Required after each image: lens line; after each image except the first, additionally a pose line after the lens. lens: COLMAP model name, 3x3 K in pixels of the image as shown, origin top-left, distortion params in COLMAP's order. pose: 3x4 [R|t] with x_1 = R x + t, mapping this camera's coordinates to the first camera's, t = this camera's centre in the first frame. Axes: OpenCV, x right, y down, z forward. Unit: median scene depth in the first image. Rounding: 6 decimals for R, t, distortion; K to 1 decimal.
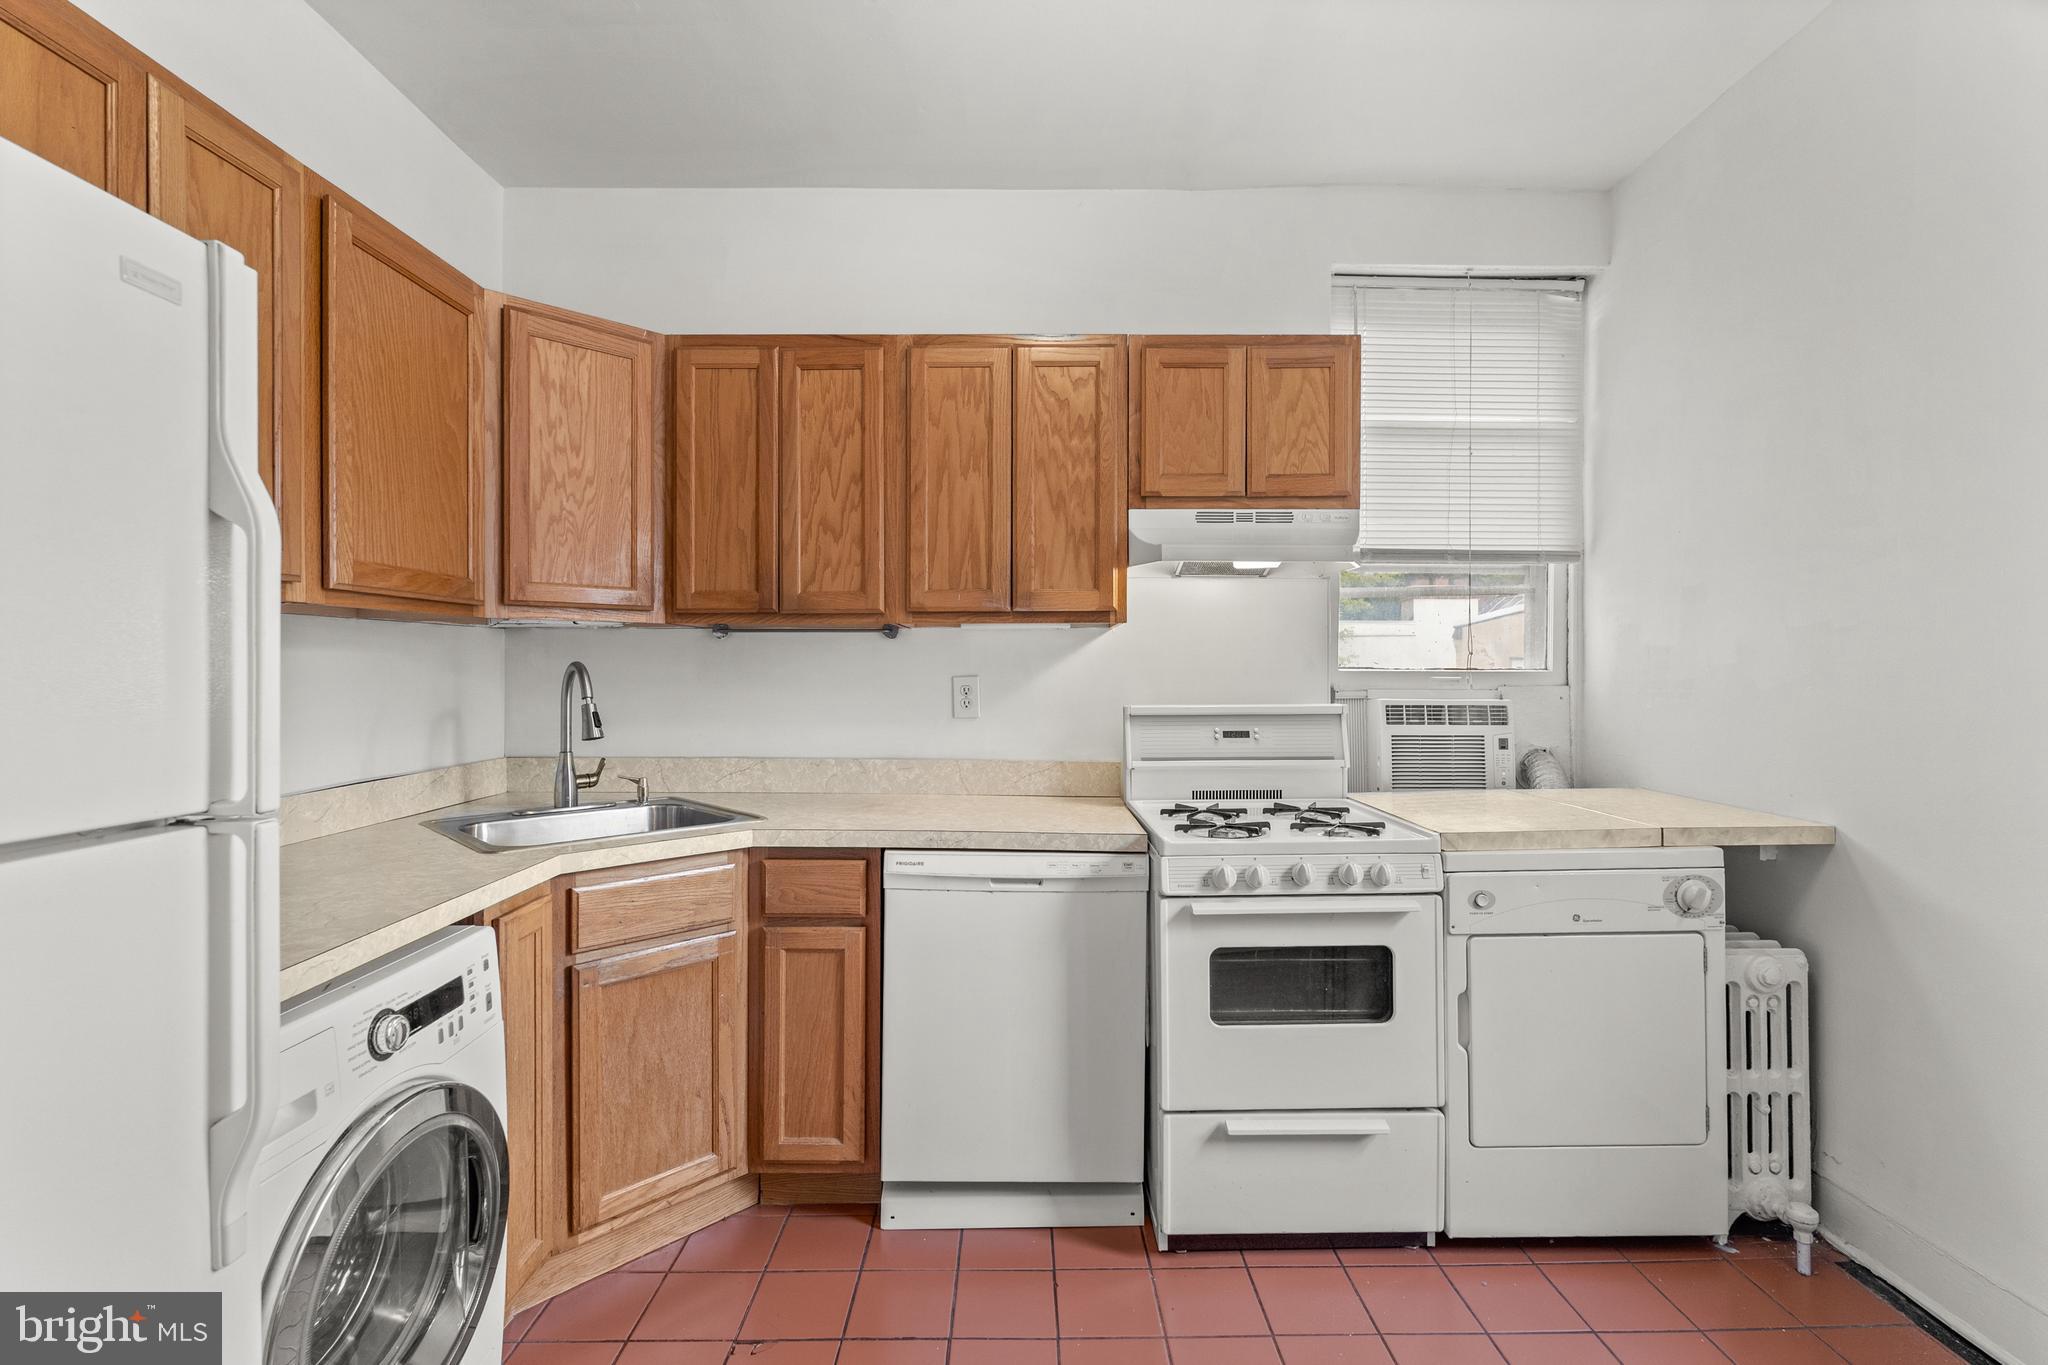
lens RADIAL K [[921.2, 0, 1025.1], [0, 921.2, 672.8], [0, 0, 1]] dist [-0.001982, 0.000335]
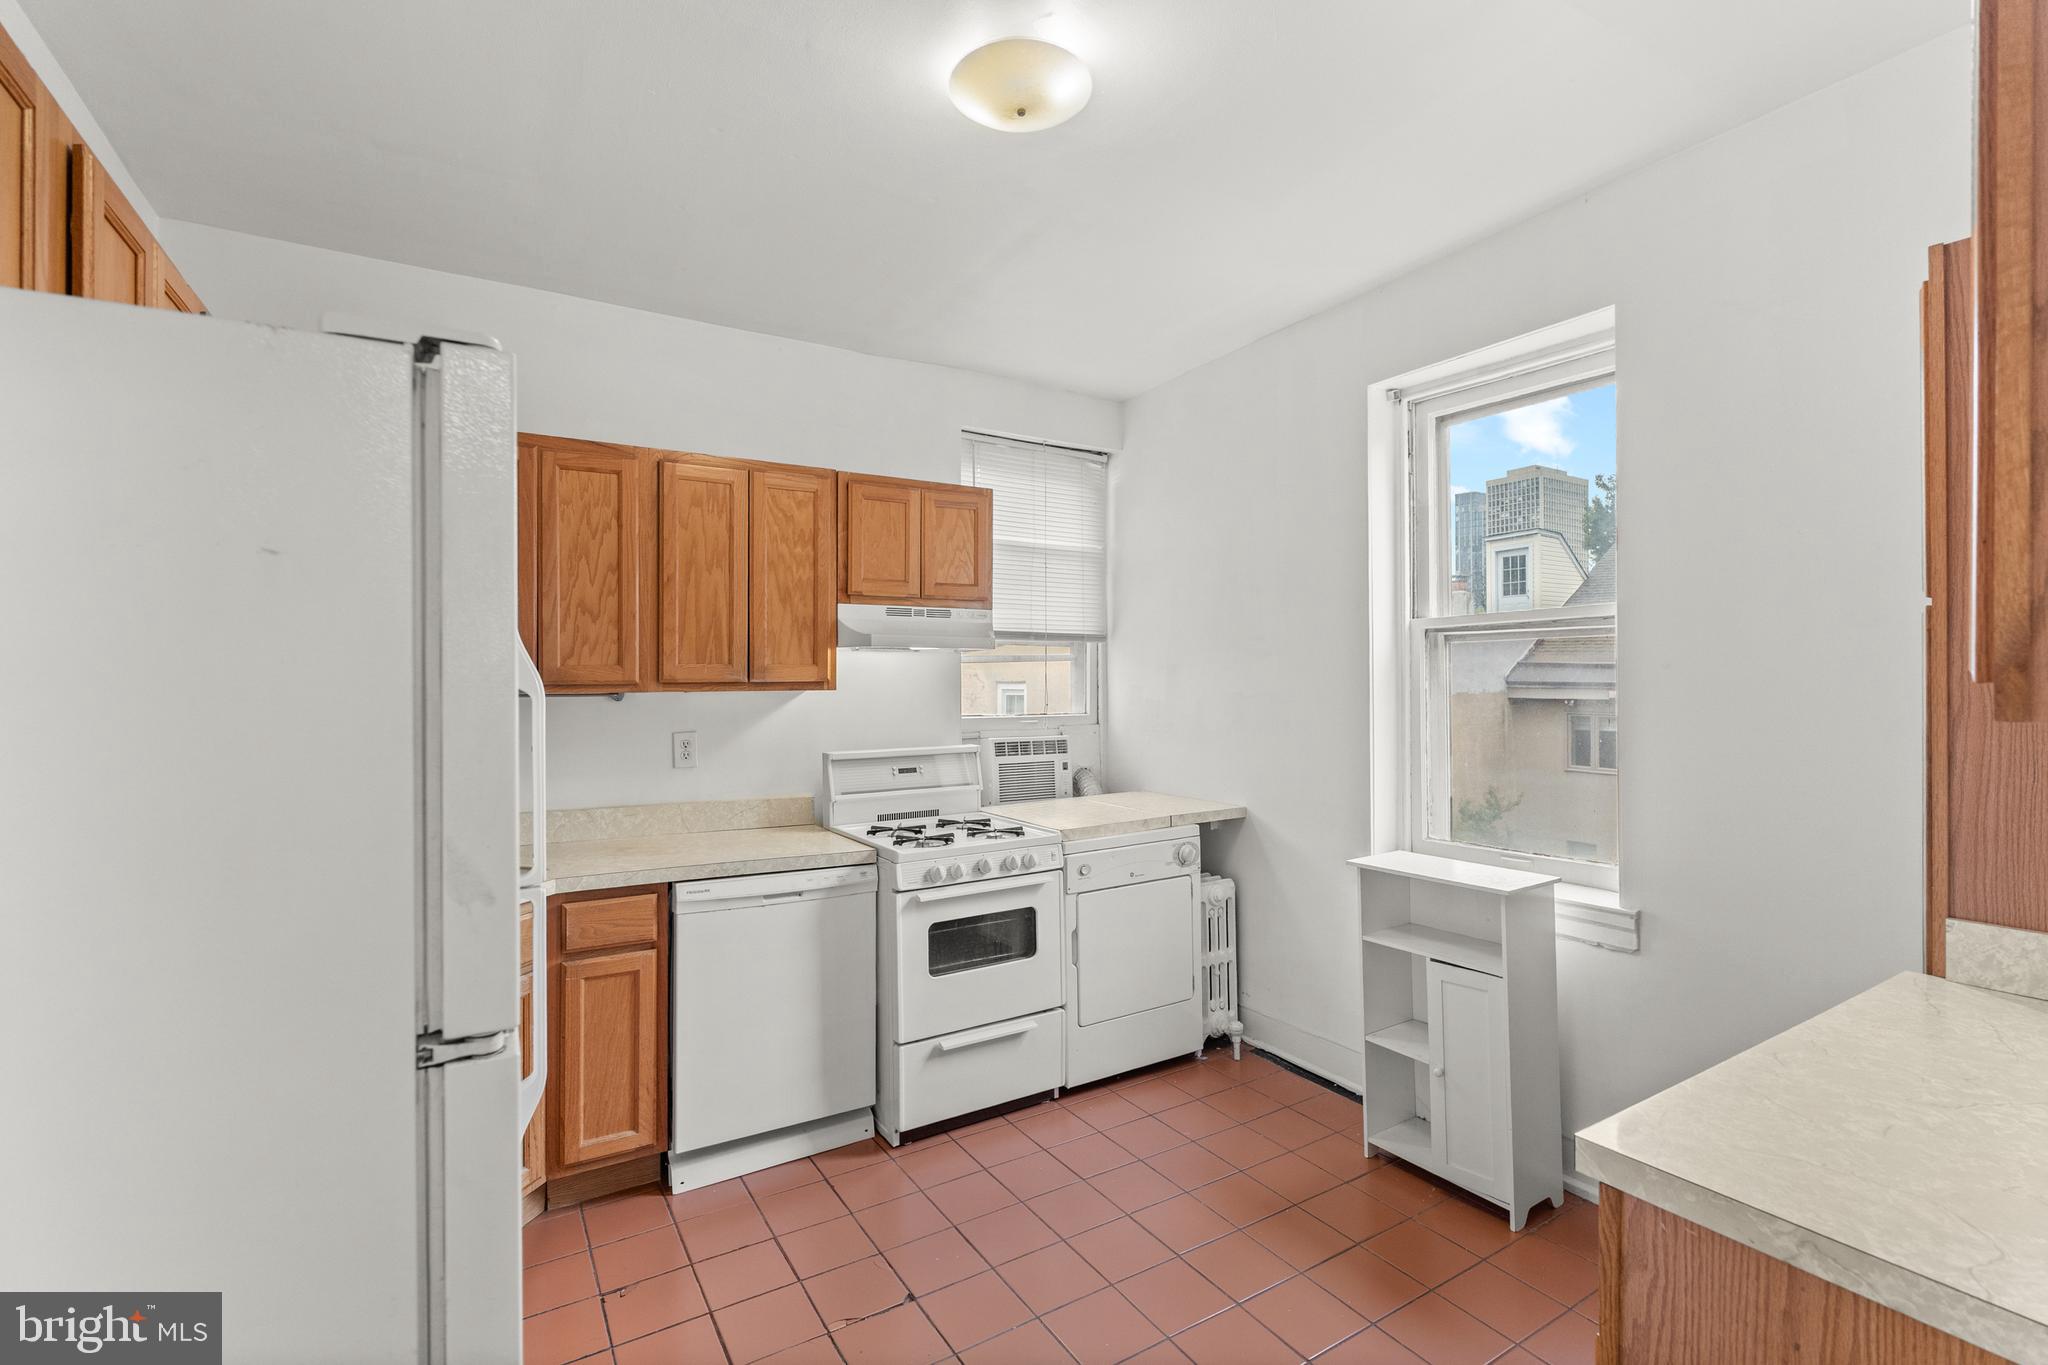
lens RADIAL K [[919.9, 0, 1023.9], [0, 919.9, 672.6], [0, 0, 1]] dist [-0.002847, 0.000281]
pose [[0.856679, 0.001574, 0.515848, -0.377020], [0.006475, 0.999884, -0.013804, -0.066917], [-0.515810, 0.015166, 0.856569, -0.286656]]
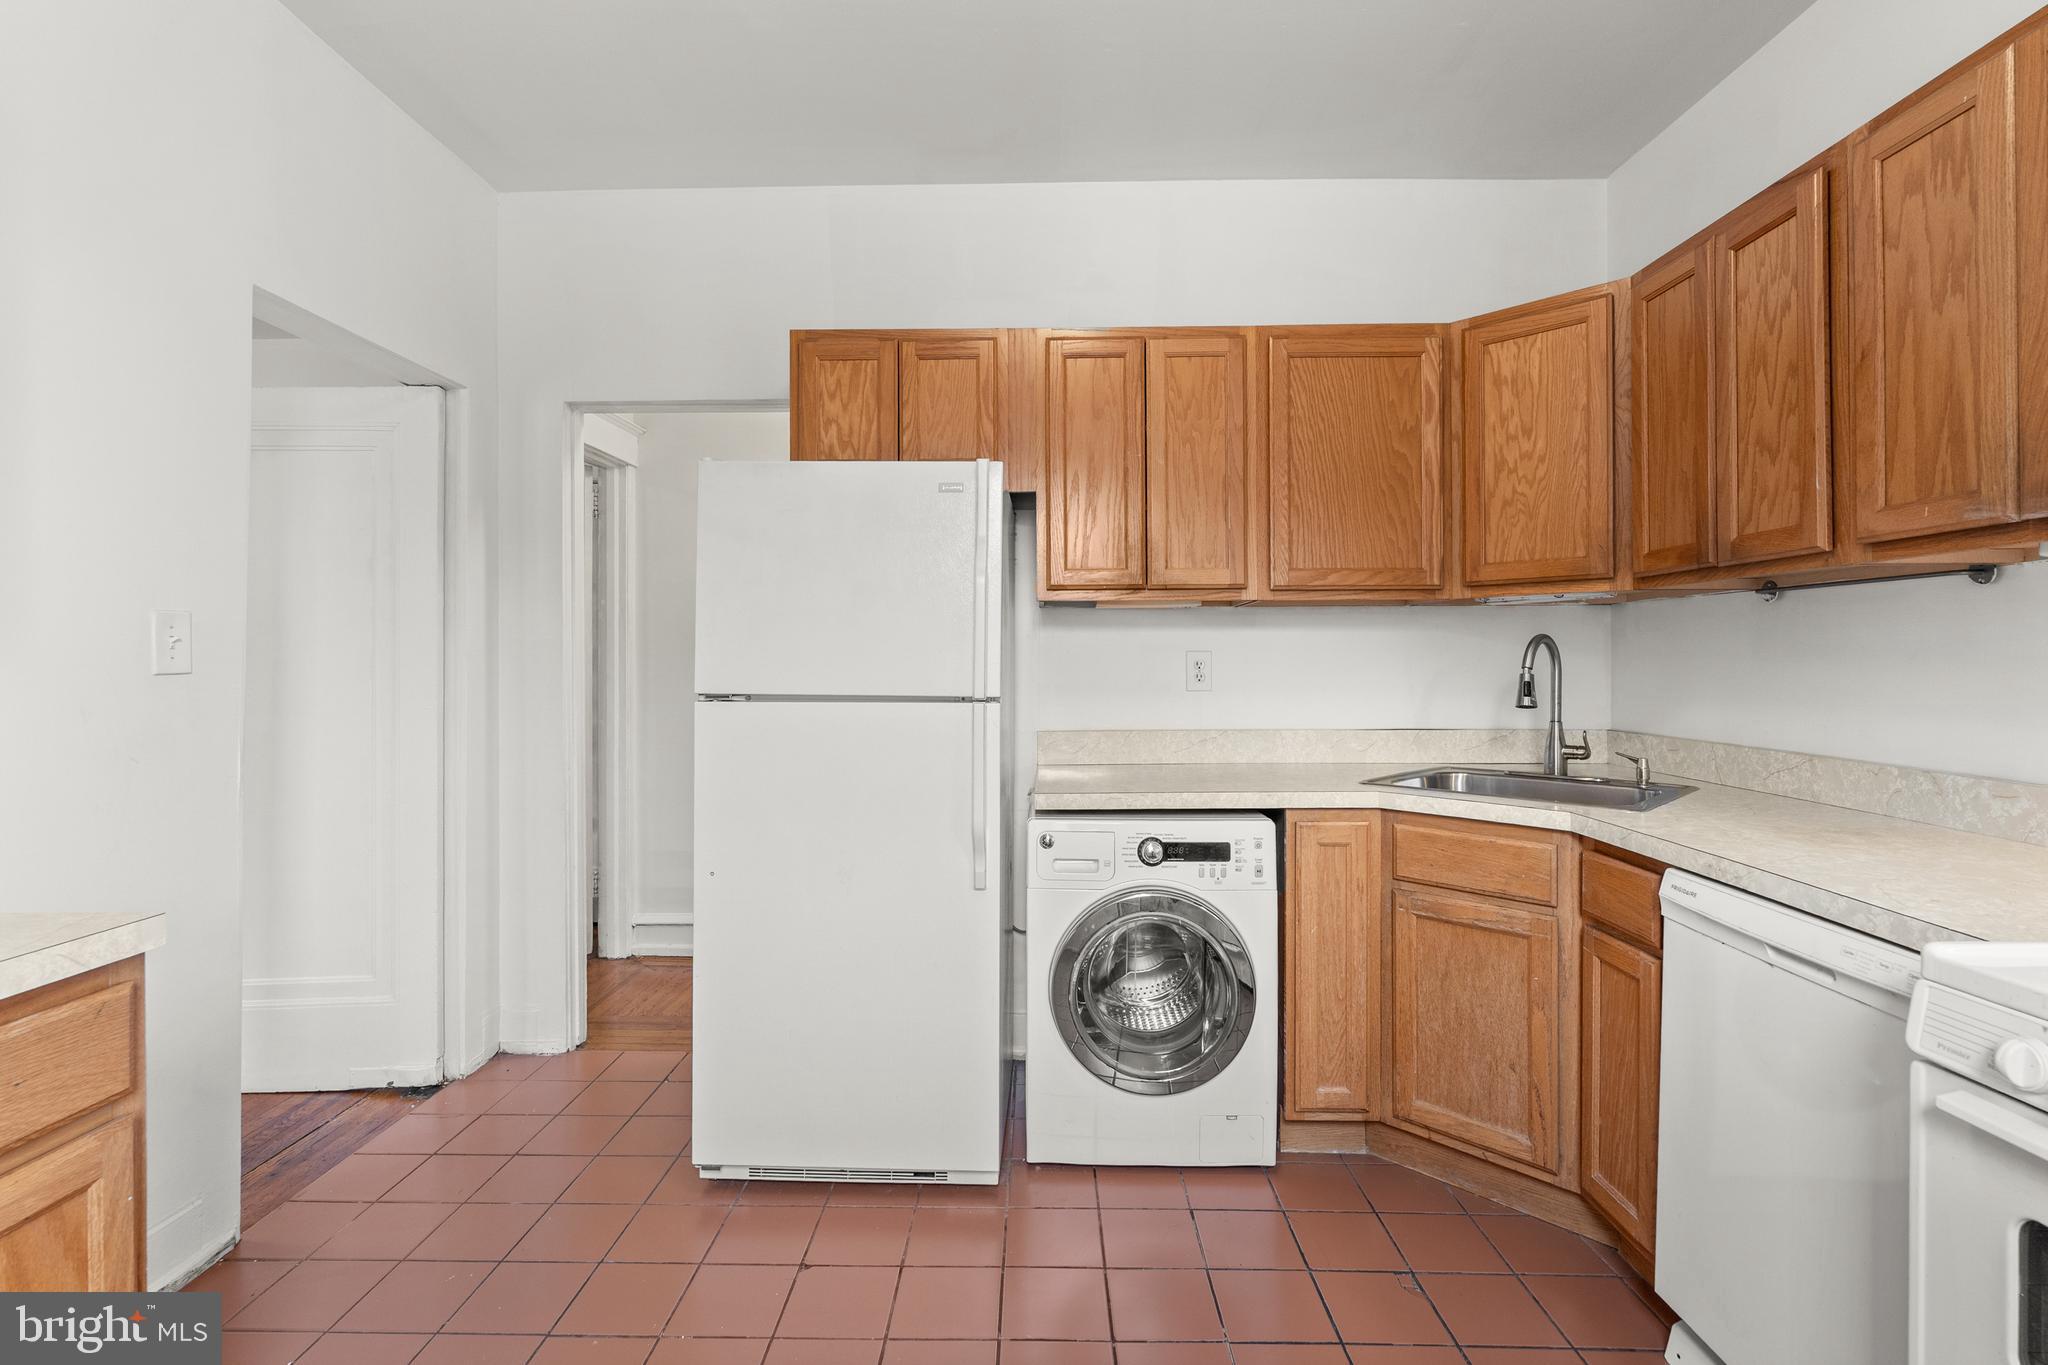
lens RADIAL K [[940.0, 0, 1029.6], [0, 940.0, 654.6], [0, 0, 1]] dist [-0.001609, 0.001076]
pose [[-0.012308, -0.005991, -0.999906, 0.622109], [-0.004444, 0.999973, -0.005937, 0.021636], [0.999914, 0.004371, -0.012334, 0.462469]]
